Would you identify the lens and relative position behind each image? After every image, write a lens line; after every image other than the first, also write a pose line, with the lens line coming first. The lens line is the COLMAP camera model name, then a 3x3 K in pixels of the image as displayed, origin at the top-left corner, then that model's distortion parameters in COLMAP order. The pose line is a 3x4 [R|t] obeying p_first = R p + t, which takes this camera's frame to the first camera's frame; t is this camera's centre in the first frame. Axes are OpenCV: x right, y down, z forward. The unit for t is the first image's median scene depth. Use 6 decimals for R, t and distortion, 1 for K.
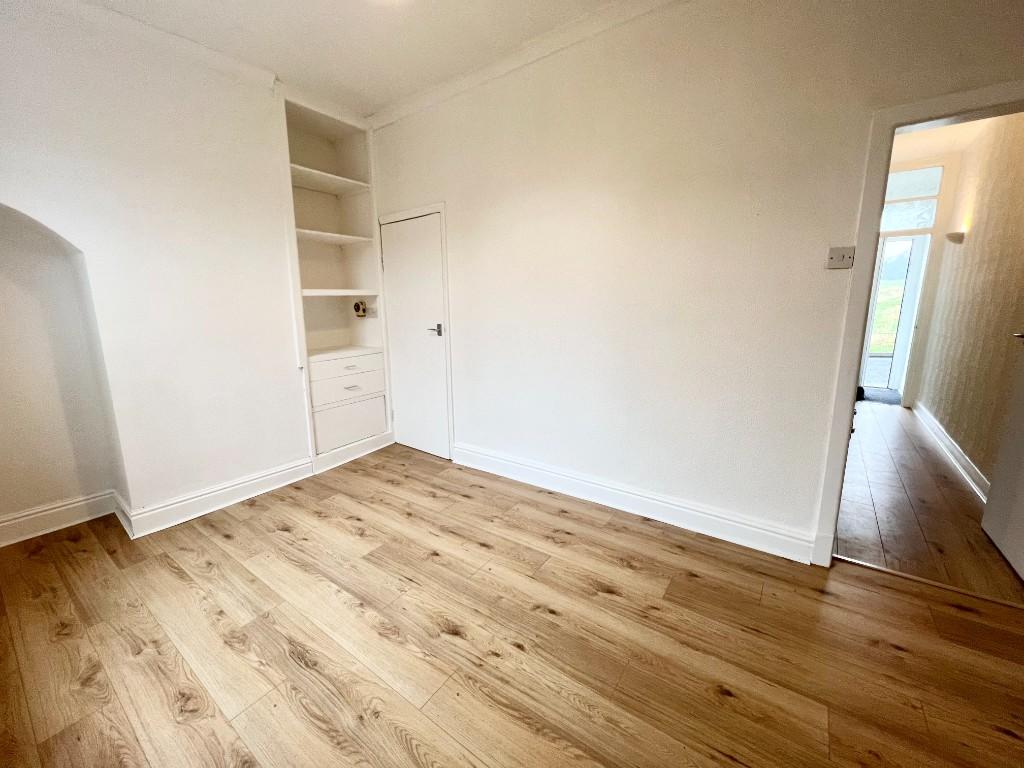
lens RADIAL K [[410.6, 0, 509.6], [0, 410.6, 383.6], [0, 0, 1]] dist [-0.004530, -0.000028]
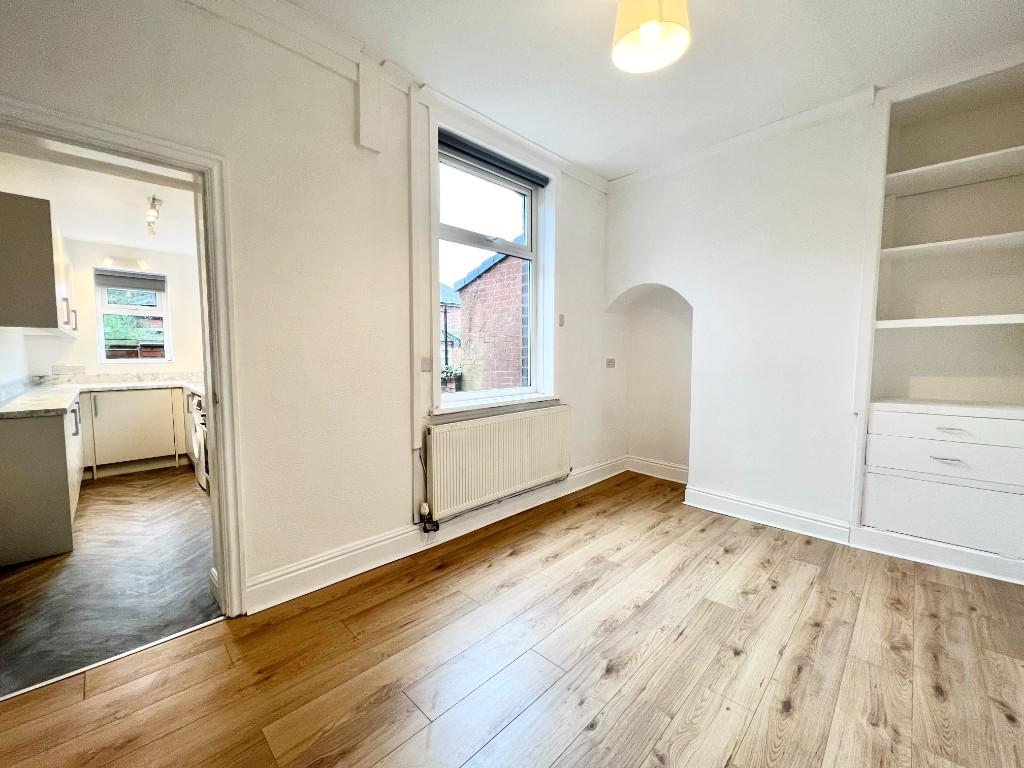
lens RADIAL K [[410.6, 0, 511.5], [0, 410.6, 382.6], [0, 0, 1]] dist [-0.004530, -0.000028]
pose [[-0.161810, 0.081516, -0.983449, 0.546088], [-0.193335, 0.974651, 0.112596, -0.074533], [0.967698, 0.208354, -0.141949, 0.538639]]
